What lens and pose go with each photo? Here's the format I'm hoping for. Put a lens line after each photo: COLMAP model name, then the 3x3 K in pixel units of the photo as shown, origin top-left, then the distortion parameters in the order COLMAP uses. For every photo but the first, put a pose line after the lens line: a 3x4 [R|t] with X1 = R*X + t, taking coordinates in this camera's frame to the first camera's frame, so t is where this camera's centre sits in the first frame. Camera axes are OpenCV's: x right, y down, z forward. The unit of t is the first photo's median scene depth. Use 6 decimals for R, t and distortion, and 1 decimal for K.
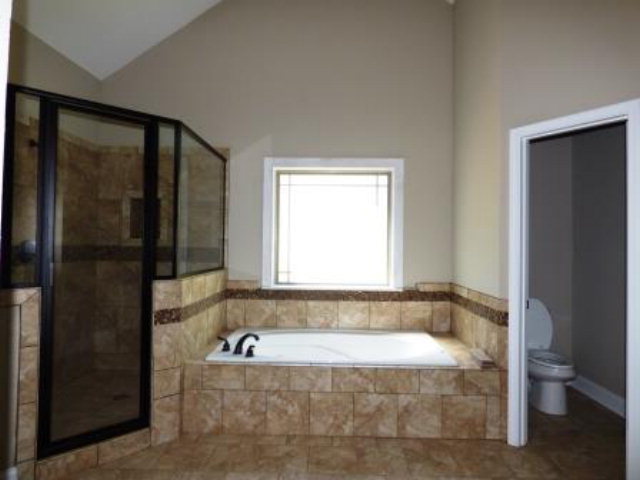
lens RADIAL K [[392.3, 0, 320.0], [0, 392.3, 240.0], [0, 0, 1]] dist [-0.006187, -0.001824]
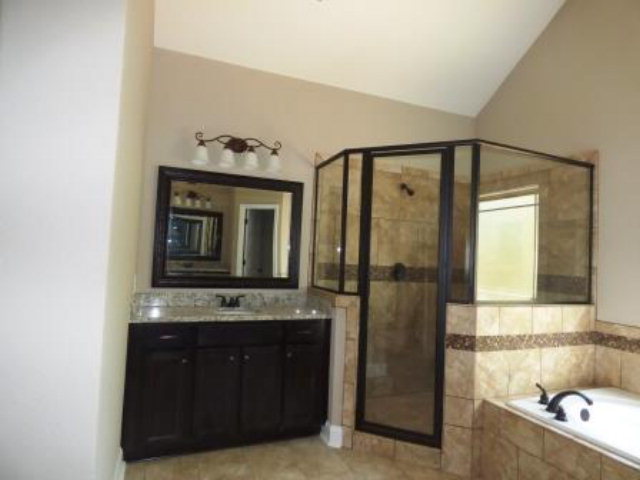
lens RADIAL K [[392.3, 0, 320.0], [0, 392.3, 240.0], [0, 0, 1]] dist [-0.006187, -0.001824]
pose [[0.406673, -0.034925, -0.912906, 0.348401], [-0.030177, 0.998210, -0.051631, 0.002672], [0.913075, 0.048545, 0.404891, 0.265655]]
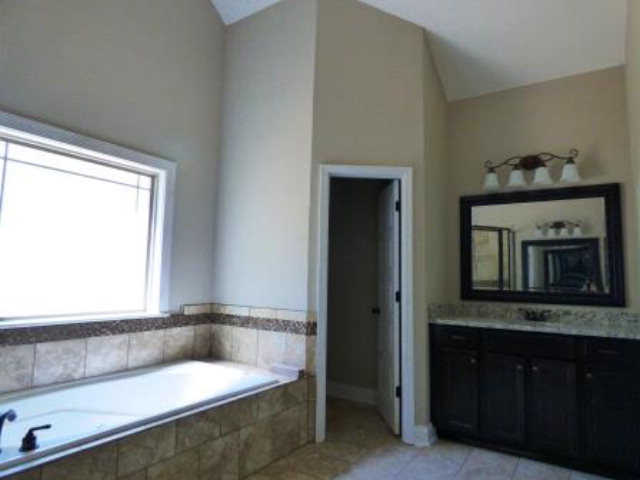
lens RADIAL K [[398.4, 0, 320.0], [0, 398.4, 240.0], [0, 0, 1]] dist [0.006620, 0.000921]
pose [[0.533662, 0.080551, 0.841853, -0.486368], [-0.024288, 0.996503, -0.079952, 0.037691], [-0.845349, 0.022221, 0.533752, 0.357313]]
